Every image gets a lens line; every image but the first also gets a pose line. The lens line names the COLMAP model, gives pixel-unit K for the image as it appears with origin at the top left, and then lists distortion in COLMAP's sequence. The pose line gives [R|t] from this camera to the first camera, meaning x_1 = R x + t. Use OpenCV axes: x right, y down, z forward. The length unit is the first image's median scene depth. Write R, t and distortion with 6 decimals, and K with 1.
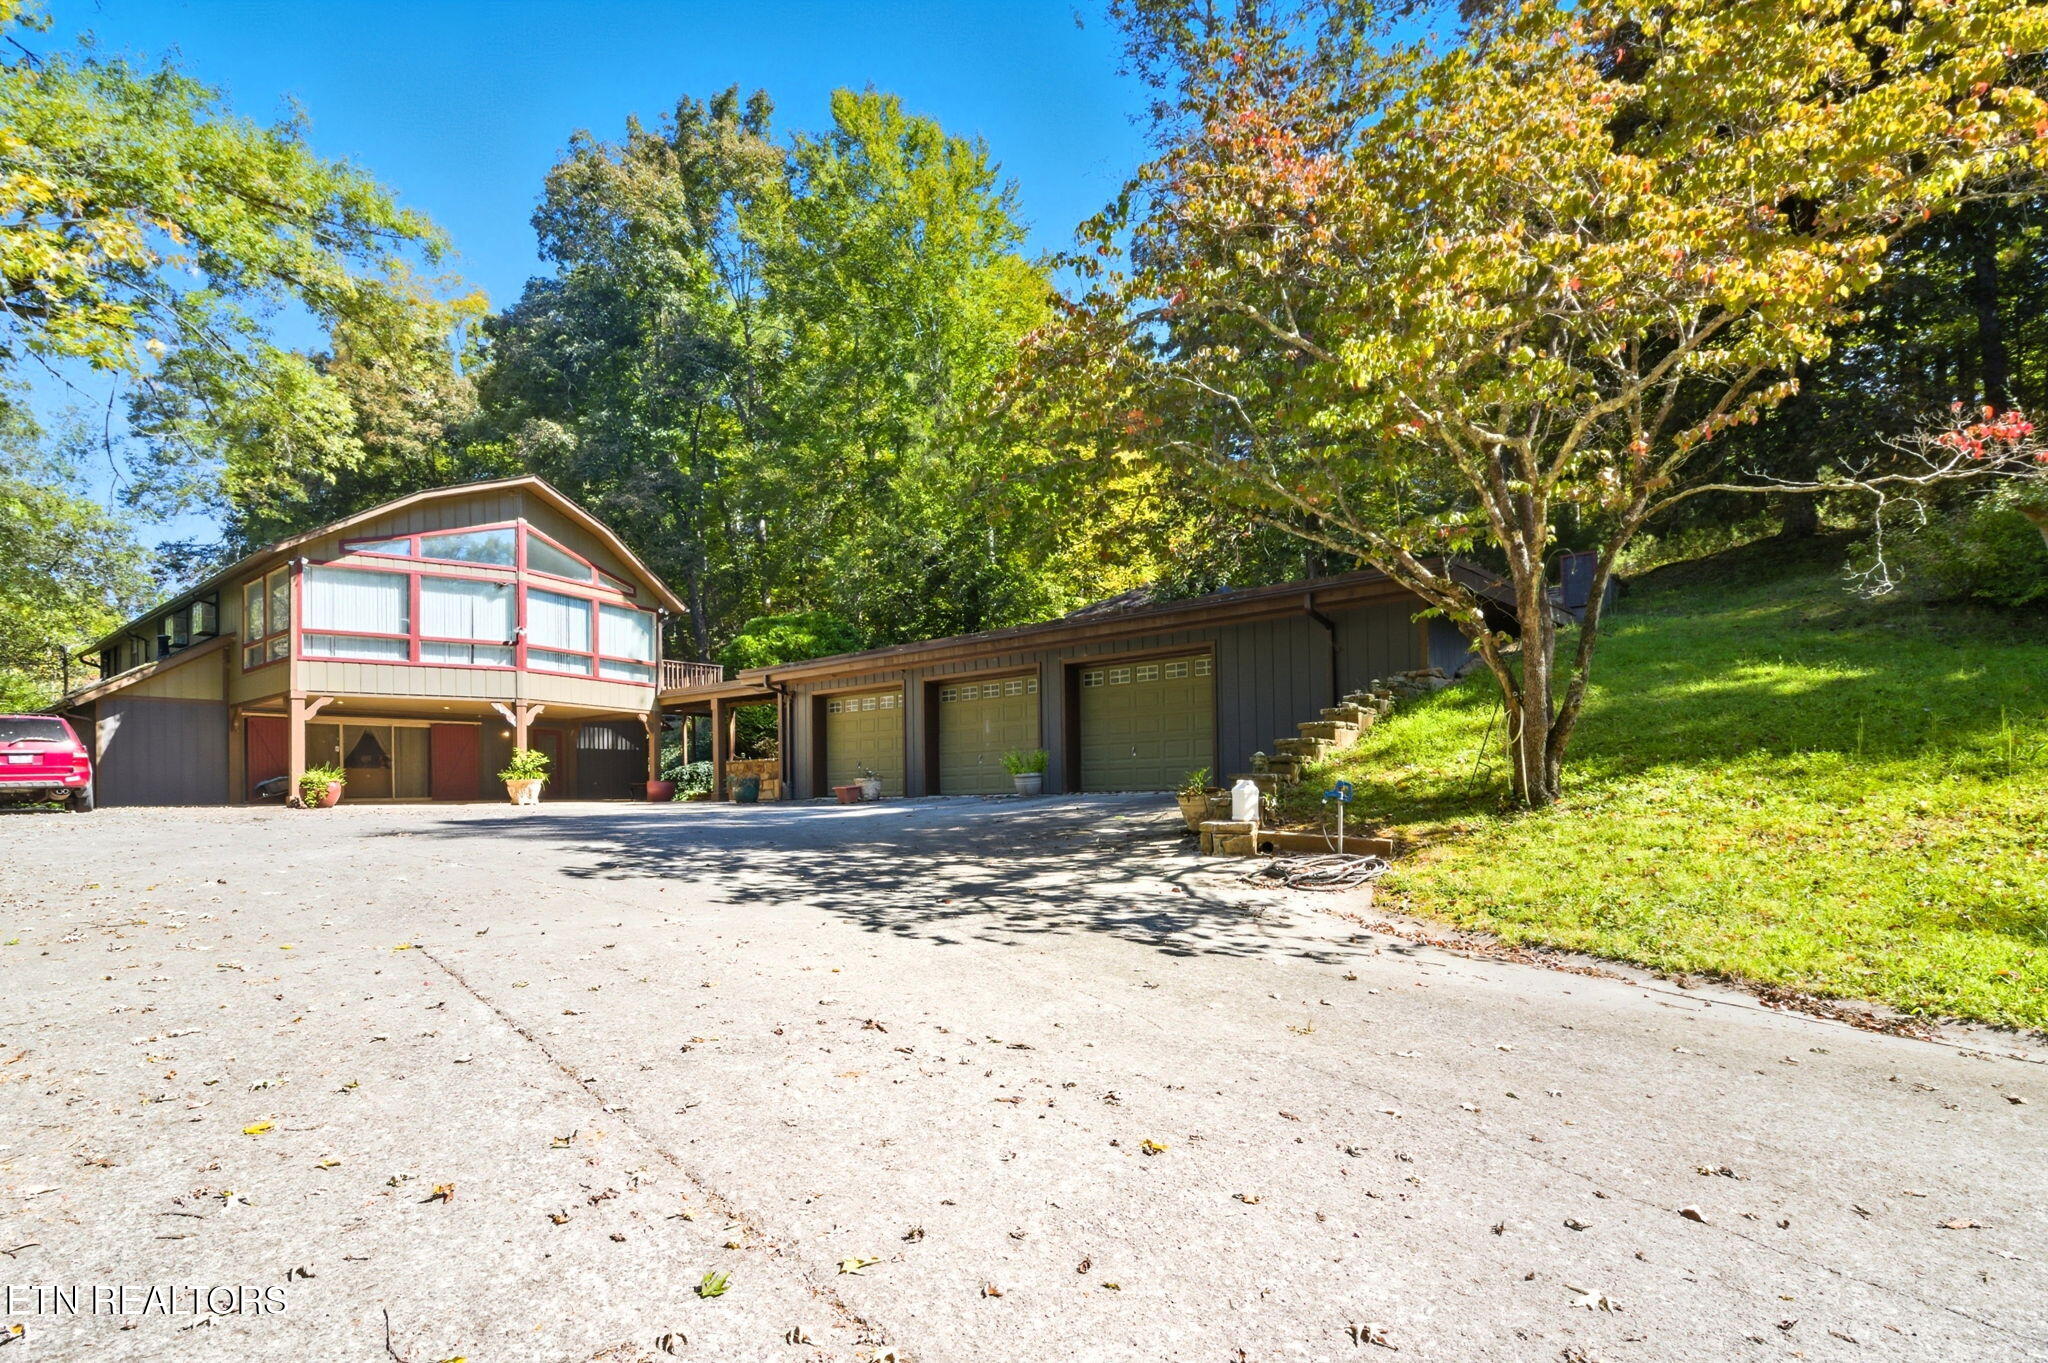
lens RADIAL K [[1017.9, 0, 977.0], [0, 1017.9, 797.9], [0, 0, 1]] dist [-0.002956, -0.009450]
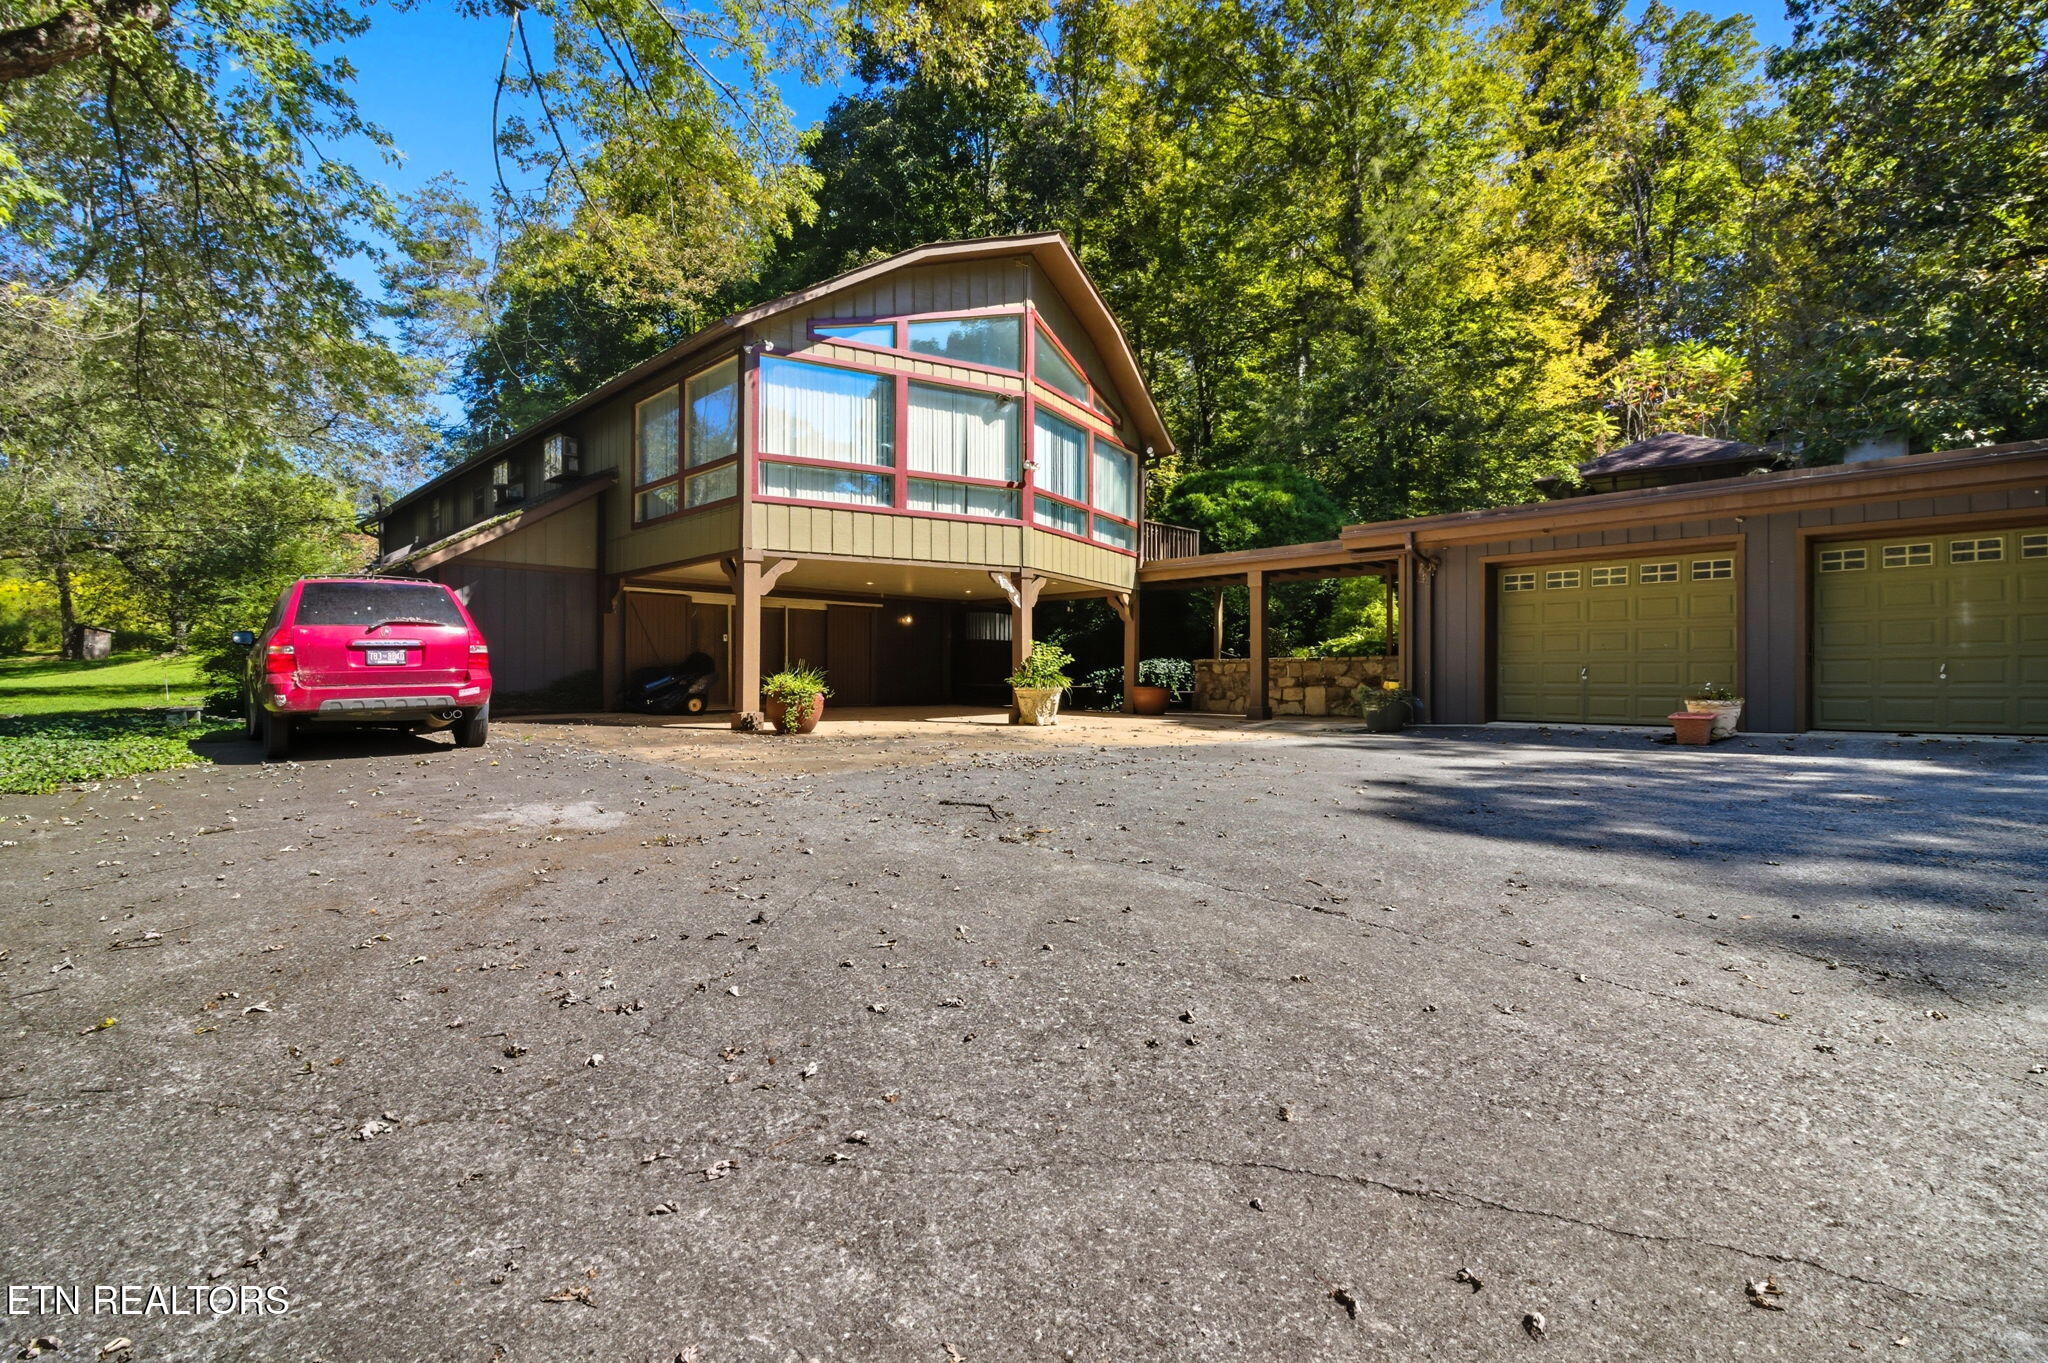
lens RADIAL K [[945.7, 0, 1005.9], [0, 945.7, 690.0], [0, 0, 1]] dist [-0.033527, 0.005409]
pose [[0.997058, 0.011501, -0.075784, -0.418248], [-0.011058, 0.999919, 0.006260, -0.019874], [0.075850, -0.005404, 0.997105, 0.376346]]
